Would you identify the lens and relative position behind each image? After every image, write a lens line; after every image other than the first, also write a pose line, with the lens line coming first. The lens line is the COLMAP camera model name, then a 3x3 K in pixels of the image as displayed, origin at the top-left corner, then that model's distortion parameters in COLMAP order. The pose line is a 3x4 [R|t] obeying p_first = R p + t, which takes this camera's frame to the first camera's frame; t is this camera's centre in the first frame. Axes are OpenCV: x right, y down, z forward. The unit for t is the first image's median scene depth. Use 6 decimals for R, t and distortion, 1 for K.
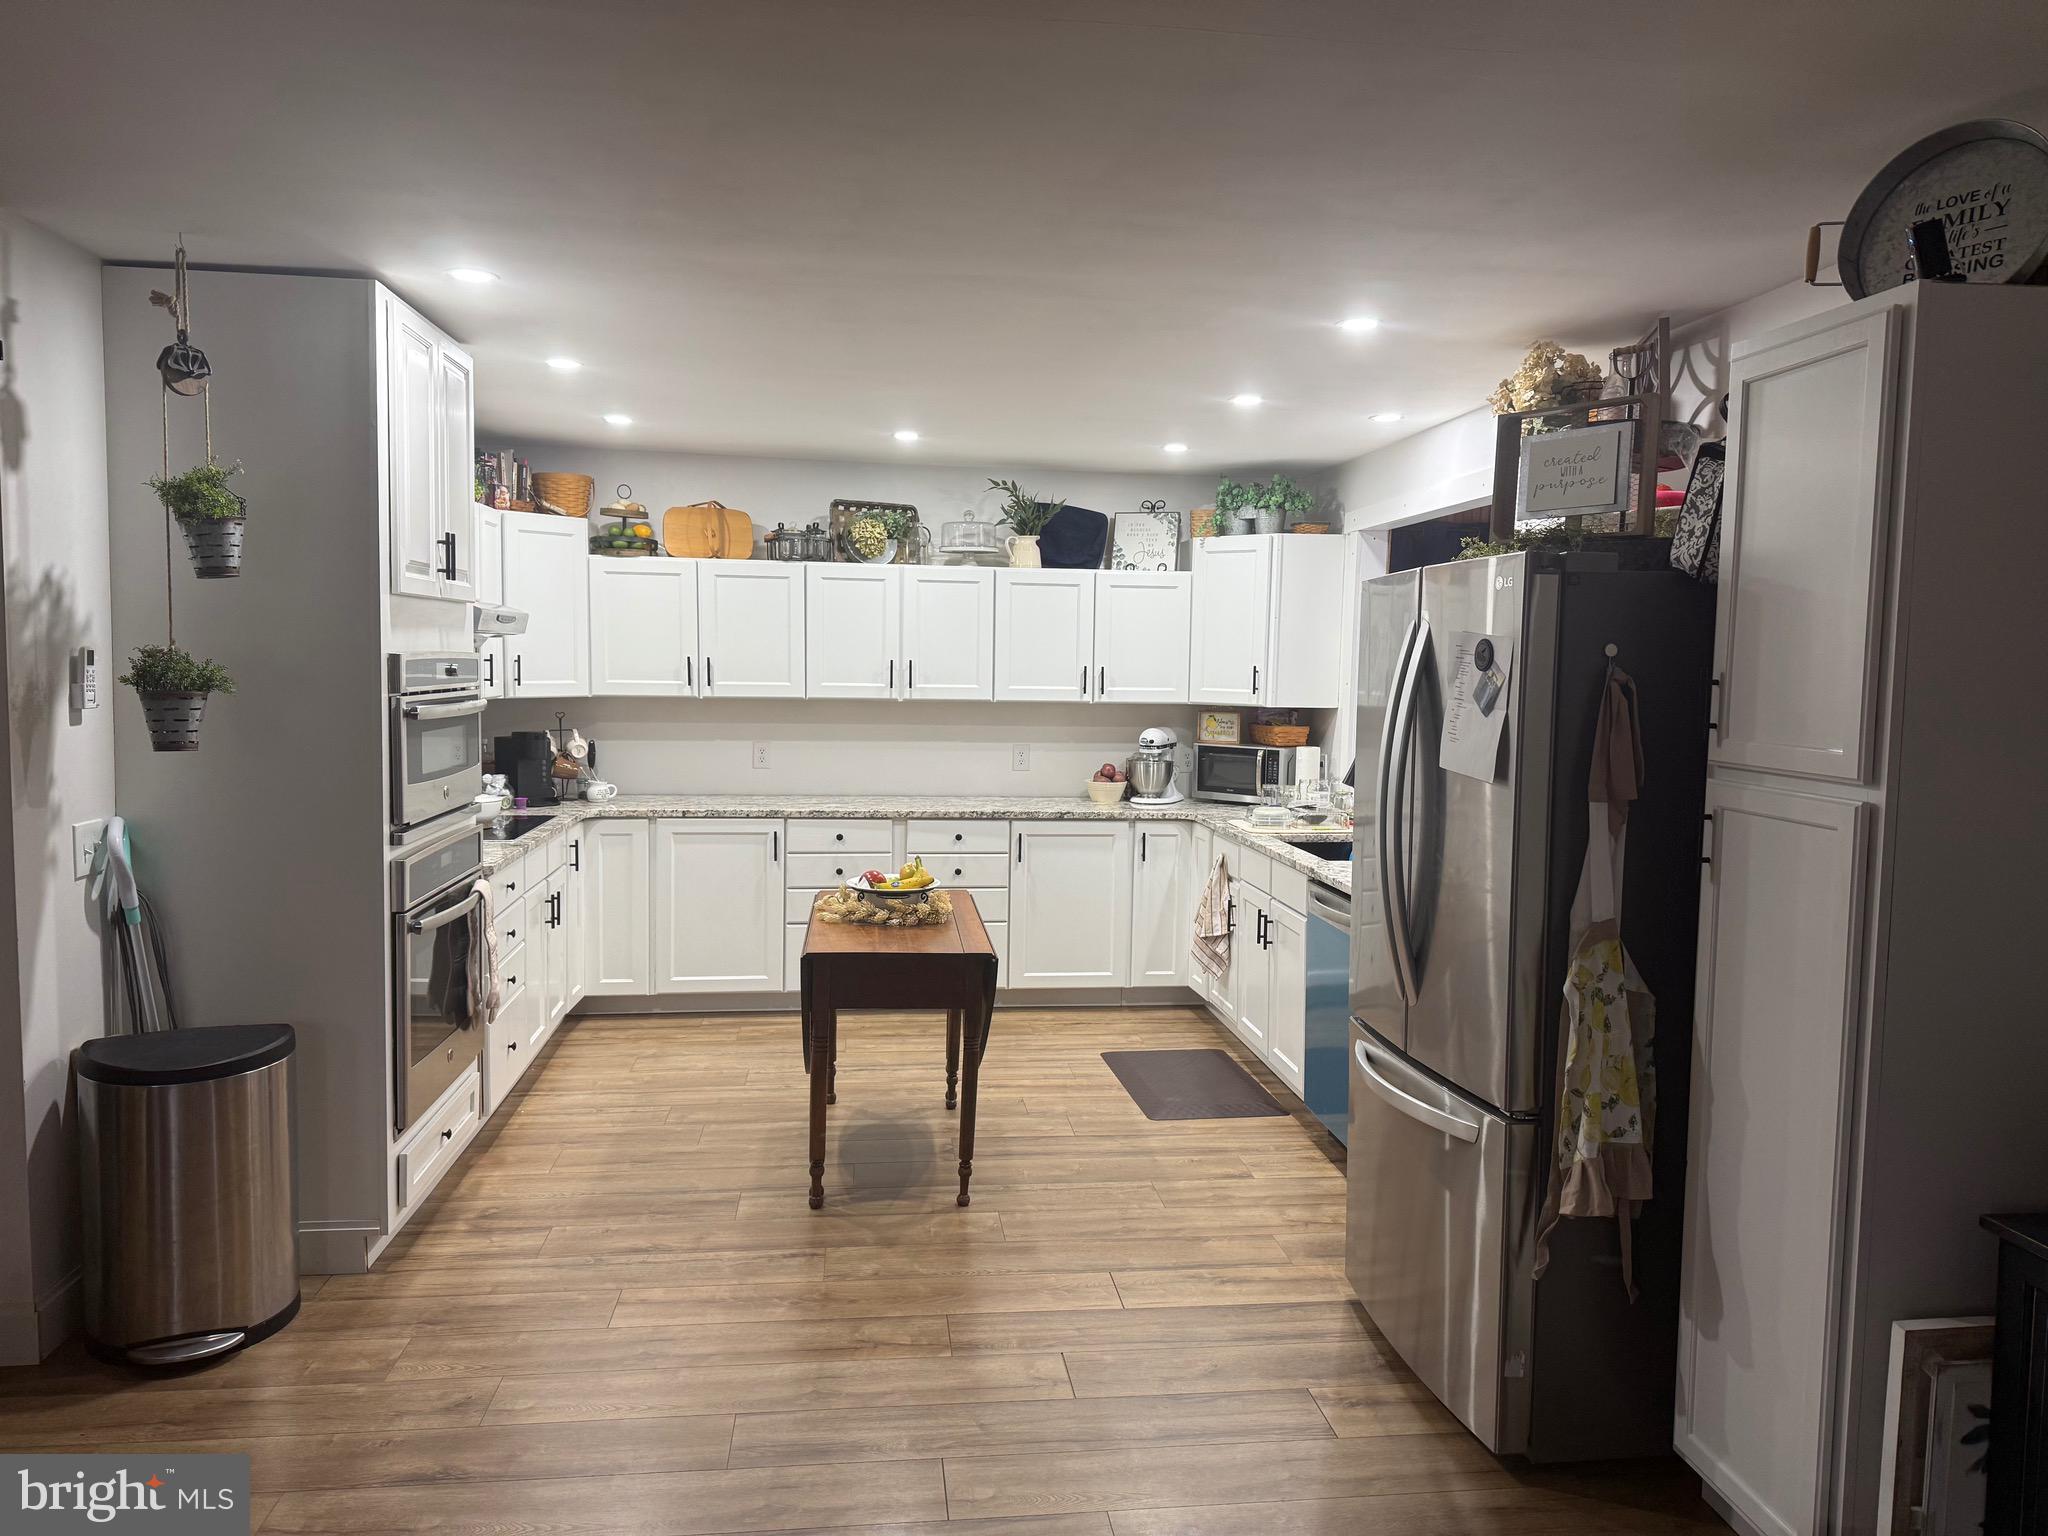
lens RADIAL K [[1420.1, 0, 1010.9], [0, 1420.1, 774.1], [0, 0, 1]] dist [0.138625, -0.195598]
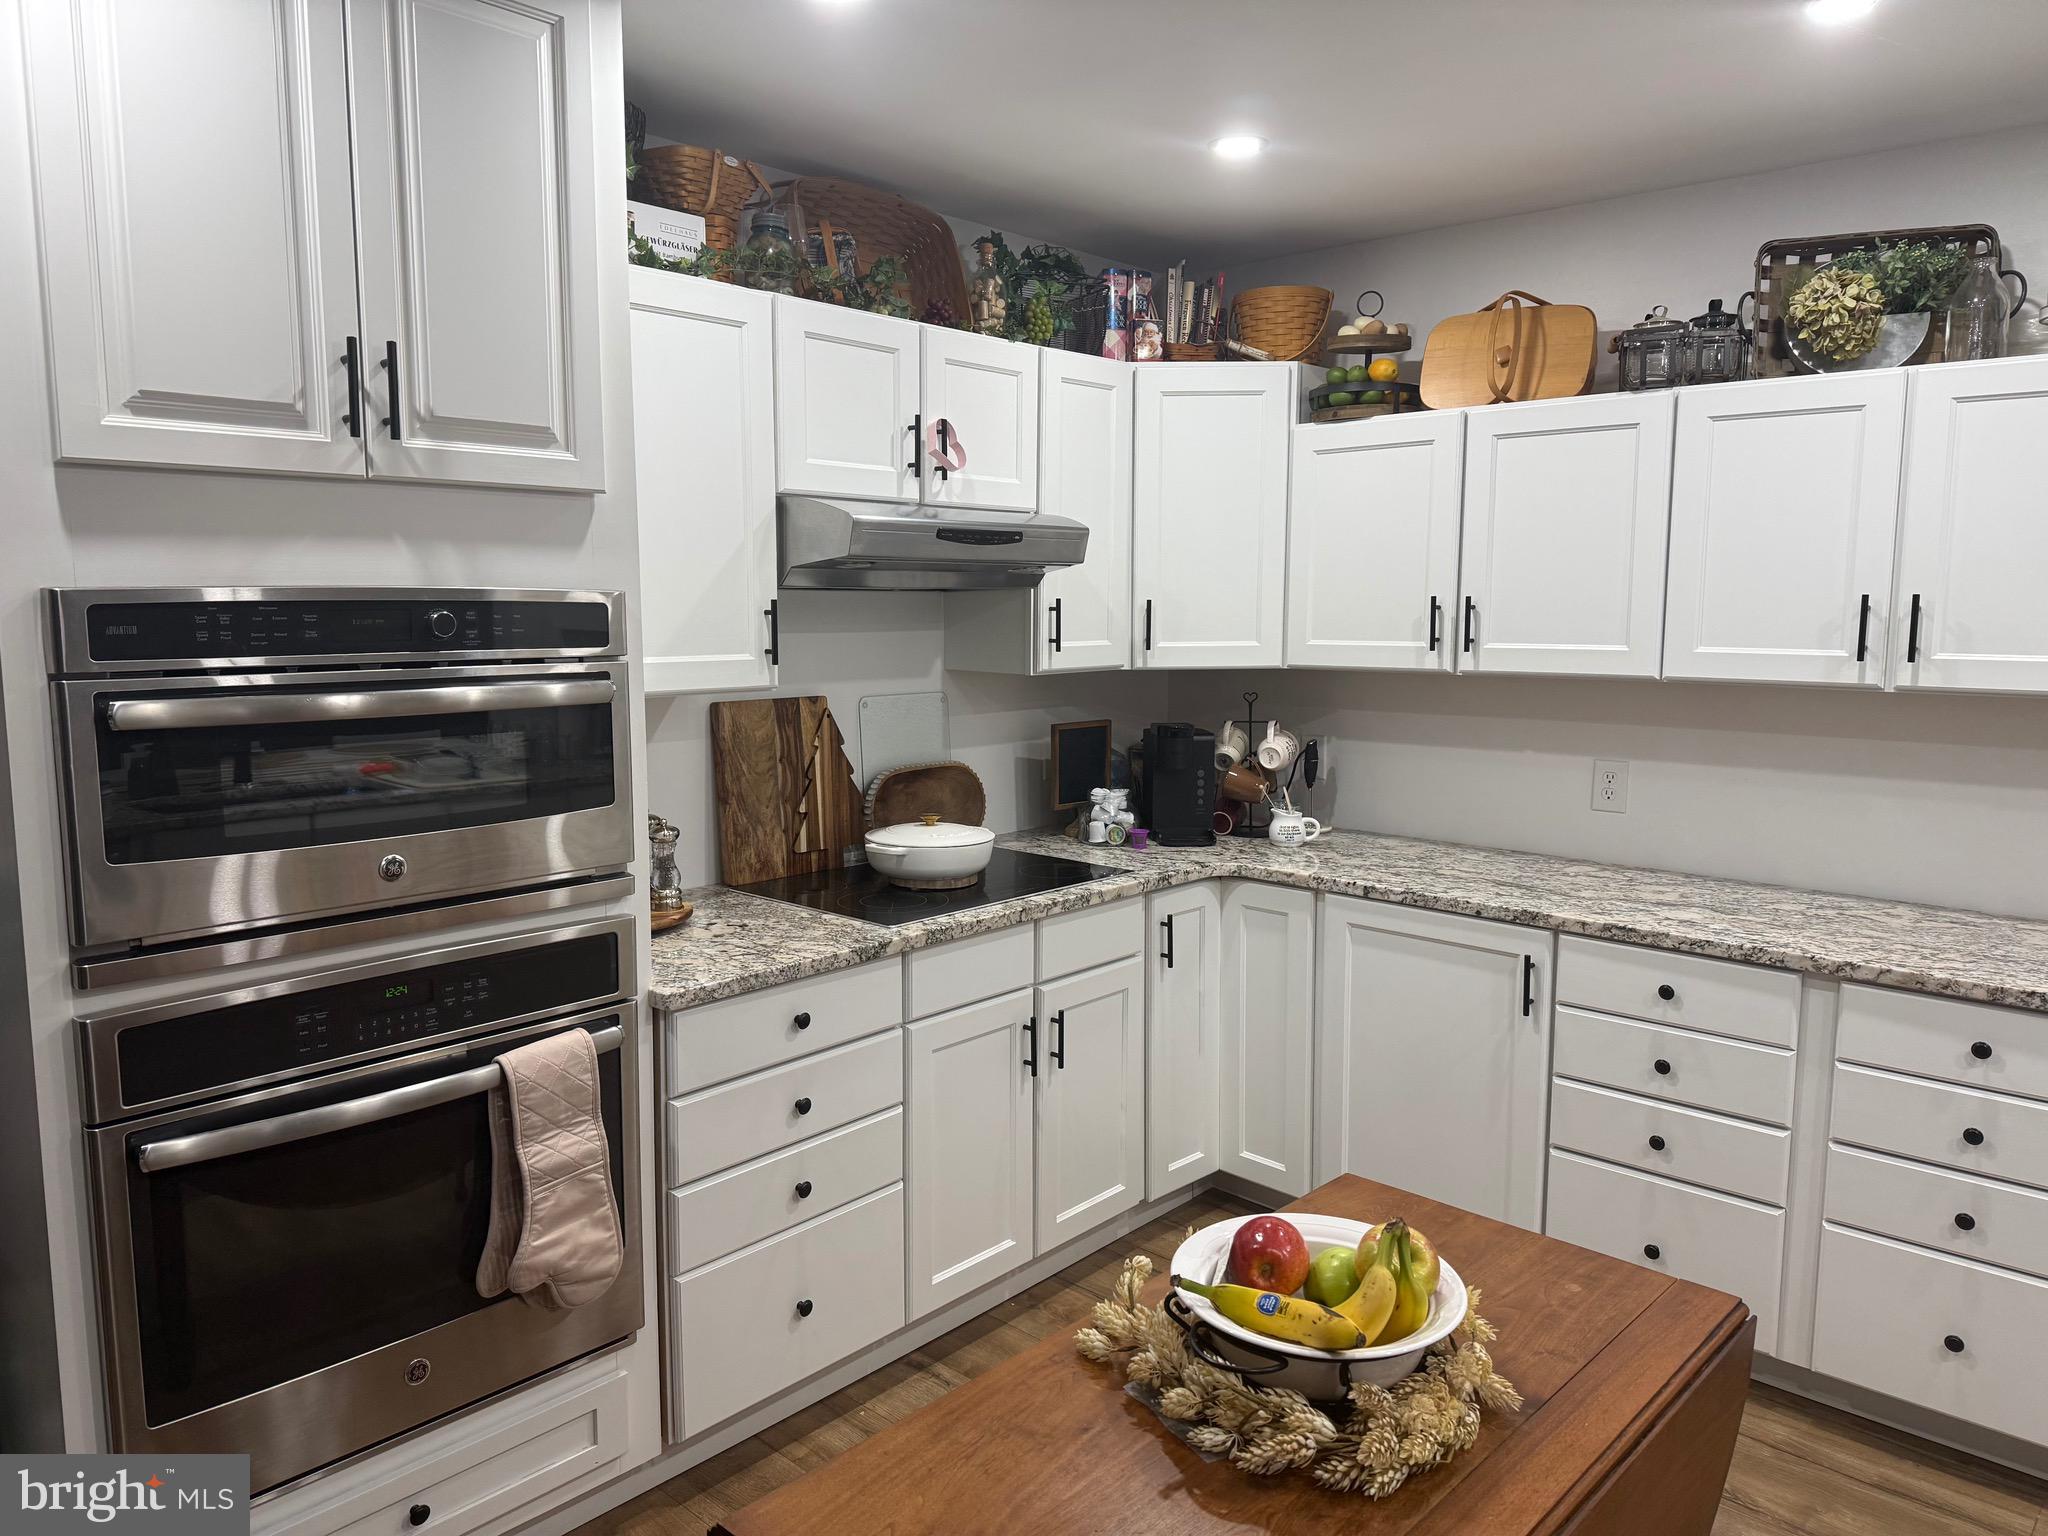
lens RADIAL K [[1420.1, 0, 1010.9], [0, 1420.1, 774.1], [0, 0, 1]] dist [0.138625, -0.195598]
pose [[0.653210, 0.080300, -0.752907, 0.080840], [-0.053410, 0.996770, 0.059971, -0.039484], [0.755290, 0.001039, 0.655389, 0.527787]]
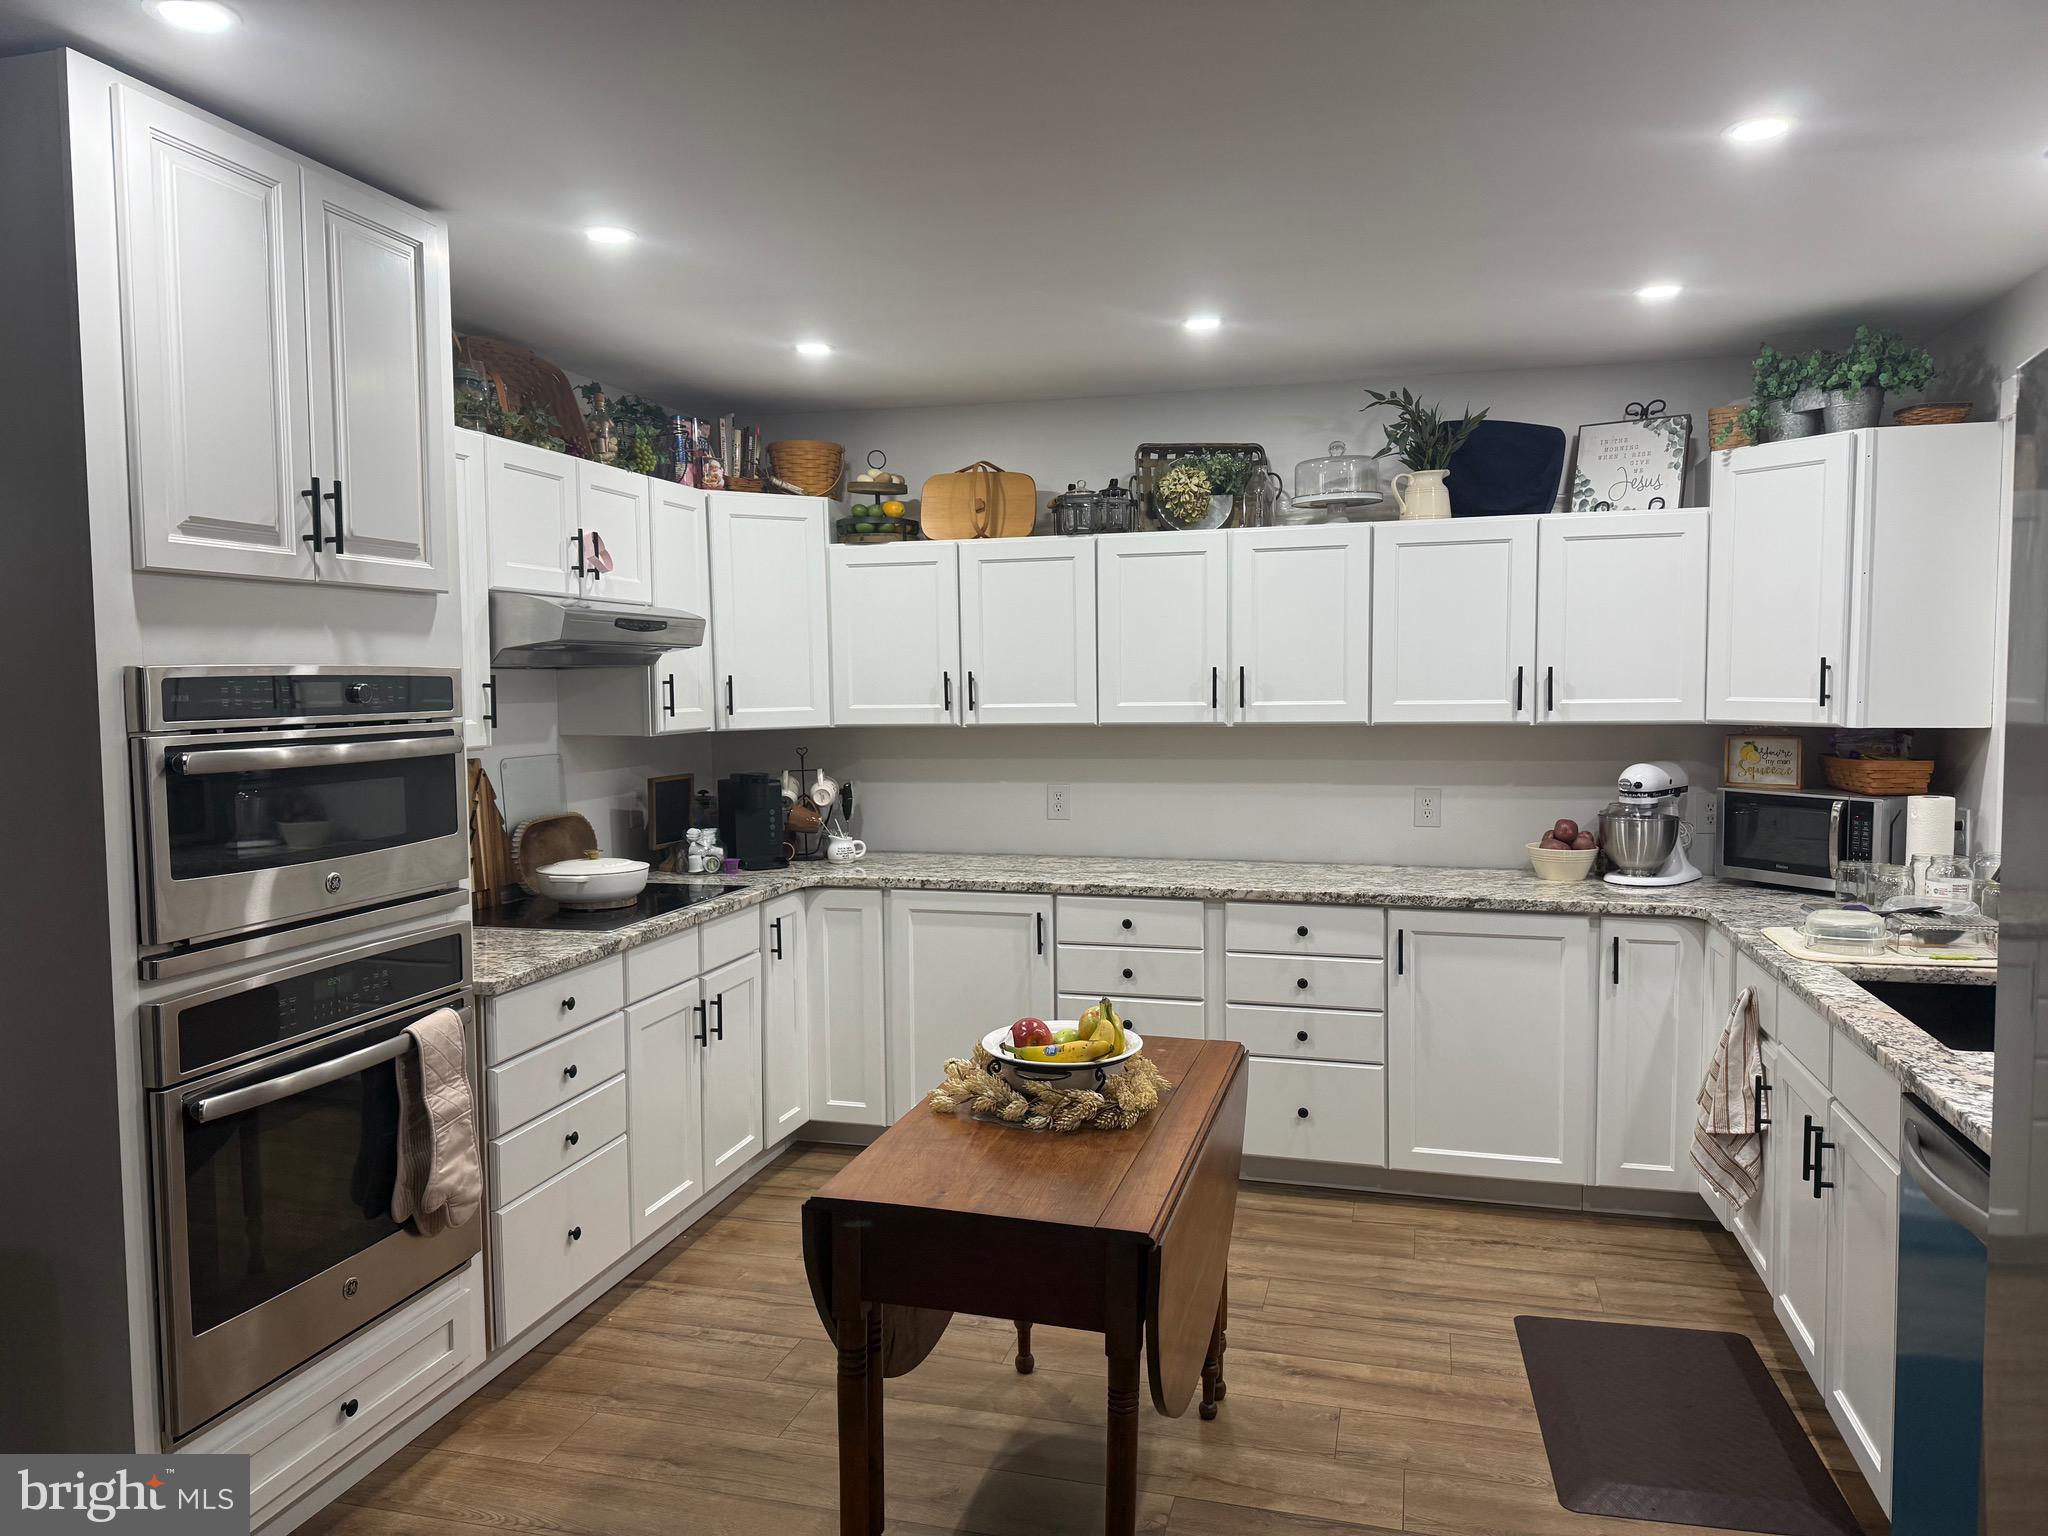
lens RADIAL K [[1421.2, 0, 1015.8], [0, 1421.2, 777.4], [0, 0, 1]] dist [0.131328, -0.194228]
pose [[0.927894, 0.000123, -0.372845, 0.085224], [-0.004783, 0.999922, -0.011574, -0.018365], [0.372814, 0.012523, 0.927822, 0.324987]]
